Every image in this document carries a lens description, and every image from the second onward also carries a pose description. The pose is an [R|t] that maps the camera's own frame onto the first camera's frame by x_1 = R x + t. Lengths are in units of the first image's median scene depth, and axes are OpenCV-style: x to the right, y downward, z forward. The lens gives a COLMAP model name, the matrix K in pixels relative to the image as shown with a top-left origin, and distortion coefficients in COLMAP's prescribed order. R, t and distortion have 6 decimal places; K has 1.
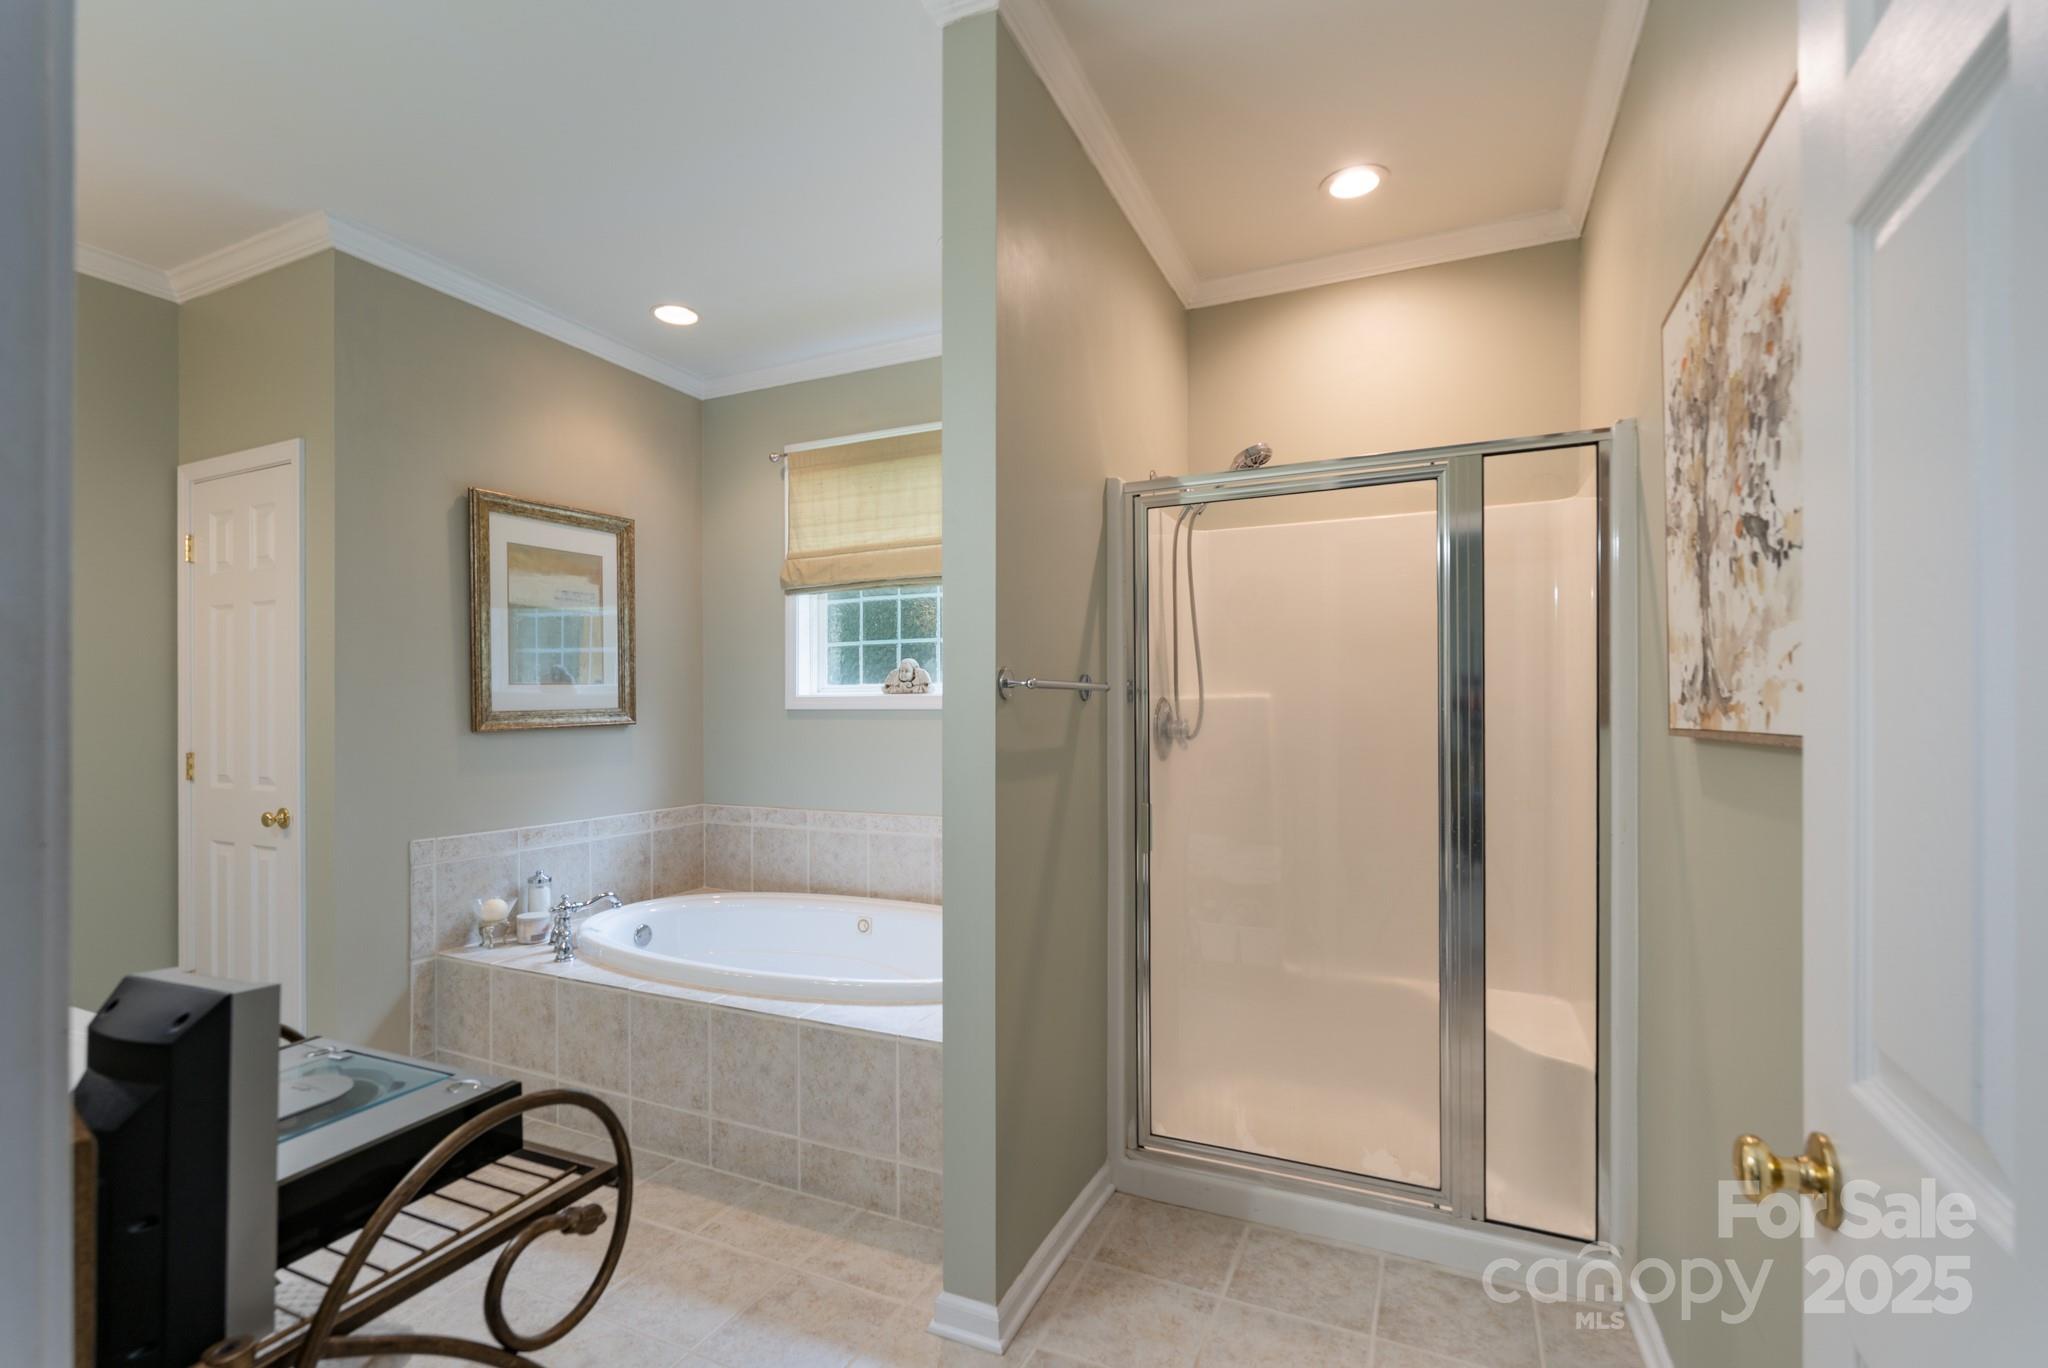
lens RADIAL K [[922.9, 0, 1024.8], [0, 922.9, 699.7], [0, 0, 1]] dist [-0.006944, 0.001984]
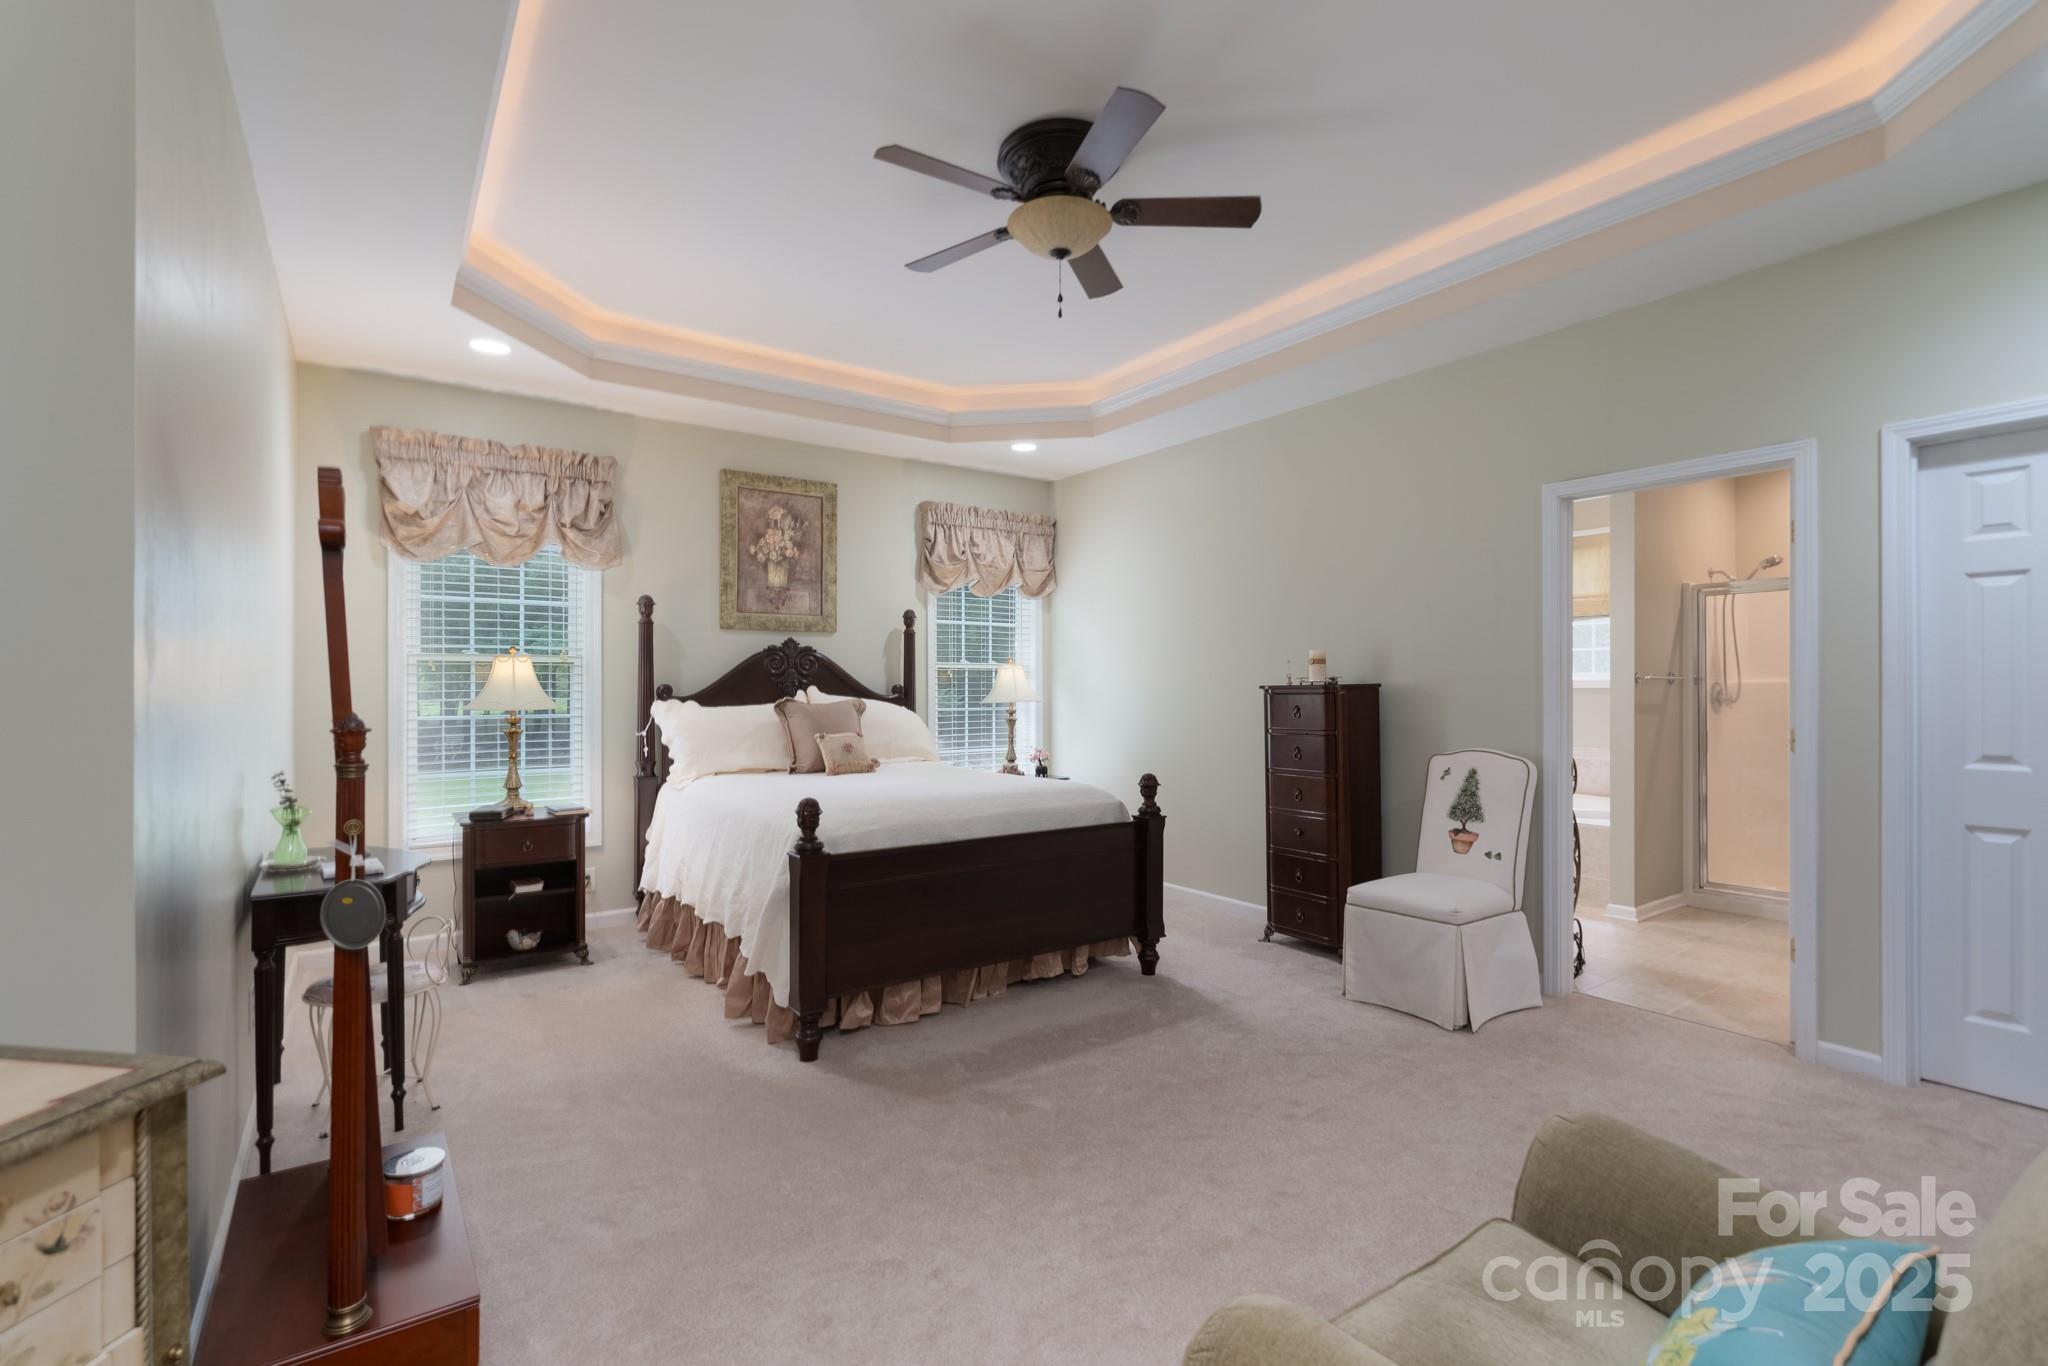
lens RADIAL K [[922.9, 0, 1025.3], [0, 922.9, 683.2], [0, 0, 1]] dist [-0.006944, 0.001984]
pose [[0.871613, 0.000416, -0.490194, -0.136091], [0.002677, 0.999981, 0.005609, -0.011194], [0.490187, -0.006201, 0.871595, -1.130967]]
